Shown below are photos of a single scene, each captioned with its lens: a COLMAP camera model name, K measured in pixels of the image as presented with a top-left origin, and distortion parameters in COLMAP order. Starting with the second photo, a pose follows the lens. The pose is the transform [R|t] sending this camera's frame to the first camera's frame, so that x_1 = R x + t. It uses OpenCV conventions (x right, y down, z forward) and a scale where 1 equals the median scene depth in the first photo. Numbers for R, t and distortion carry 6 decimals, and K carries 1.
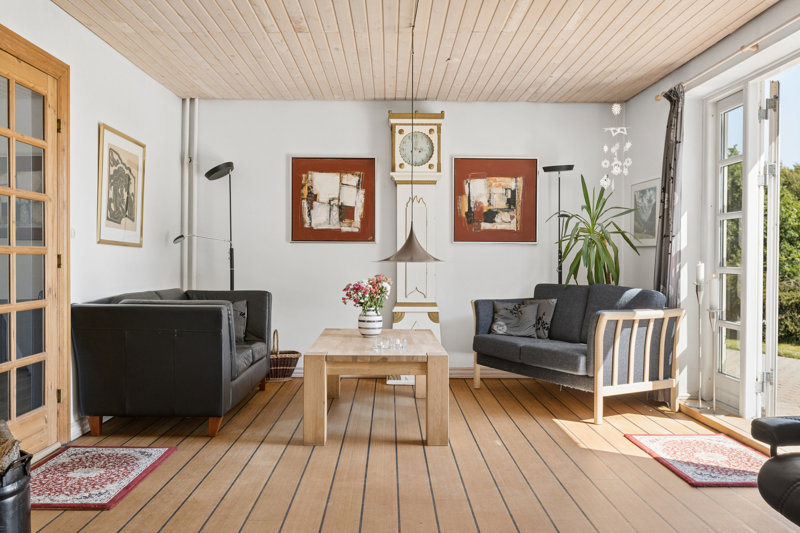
lens RADIAL K [[664.9, 0, 396.6], [0, 664.9, 271.7], [0, 0, 1]] dist [-0.009785, 0.003082]
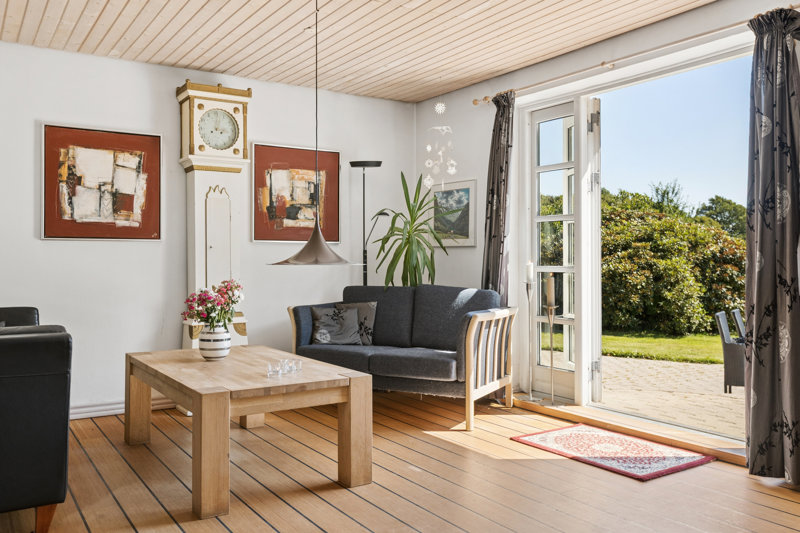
lens RADIAL K [[664.9, 0, 399.2], [0, 664.9, 258.7], [0, 0, 1]] dist [-0.009785, 0.003082]
pose [[0.848746, -0.005900, 0.528768, -0.257127], [0.015850, 0.999772, -0.014286, -0.006908], [-0.528563, 0.020506, 0.848646, 0.200515]]
